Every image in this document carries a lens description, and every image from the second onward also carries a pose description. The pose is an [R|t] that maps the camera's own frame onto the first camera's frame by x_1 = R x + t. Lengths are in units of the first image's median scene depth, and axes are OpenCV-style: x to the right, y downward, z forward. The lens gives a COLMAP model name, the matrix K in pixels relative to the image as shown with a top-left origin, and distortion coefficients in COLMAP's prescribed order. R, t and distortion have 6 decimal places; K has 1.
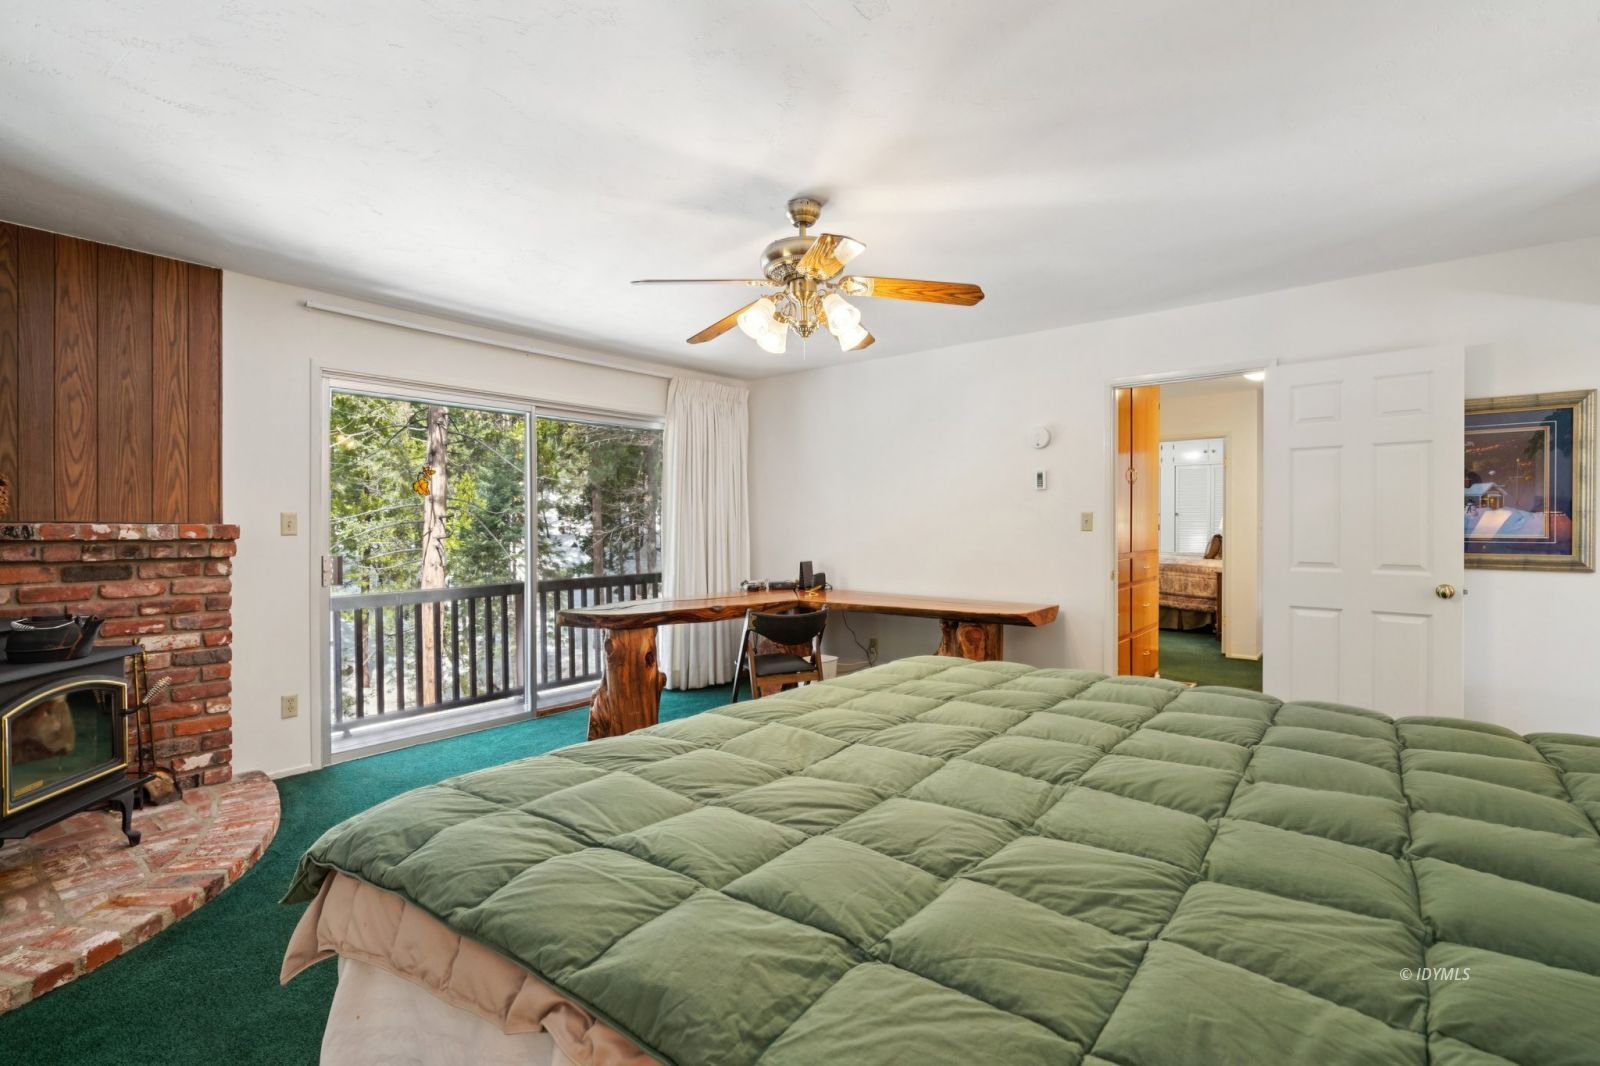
lens RADIAL K [[759.7, 0, 773.1], [0, 759.7, 532.0], [0, 0, 1]] dist [0.000415, 0.000232]
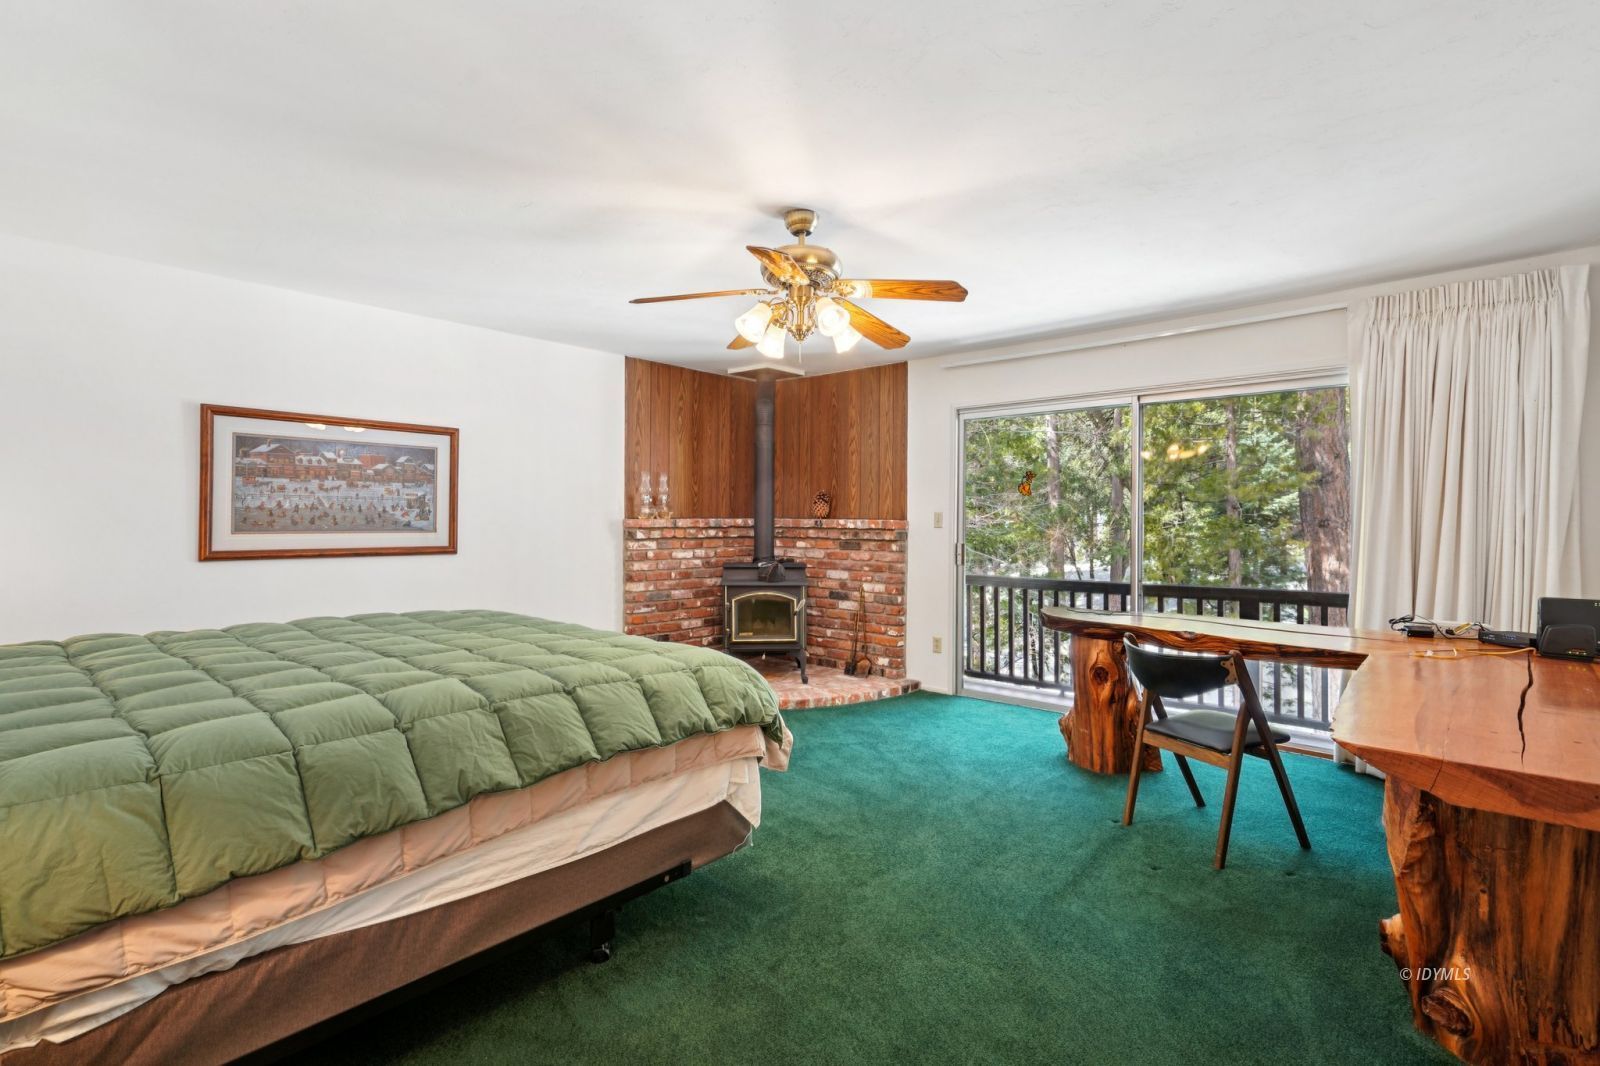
lens RADIAL K [[724.3, 0, 800.0], [0, 724.3, 519.9], [0, 0, 1]] dist [0.002517, 0.000727]
pose [[-0.025394, 0.013875, -0.999581, 0.852078], [-0.007251, 0.999875, 0.014063, -0.032102], [0.999651, 0.007605, -0.025291, 0.862741]]
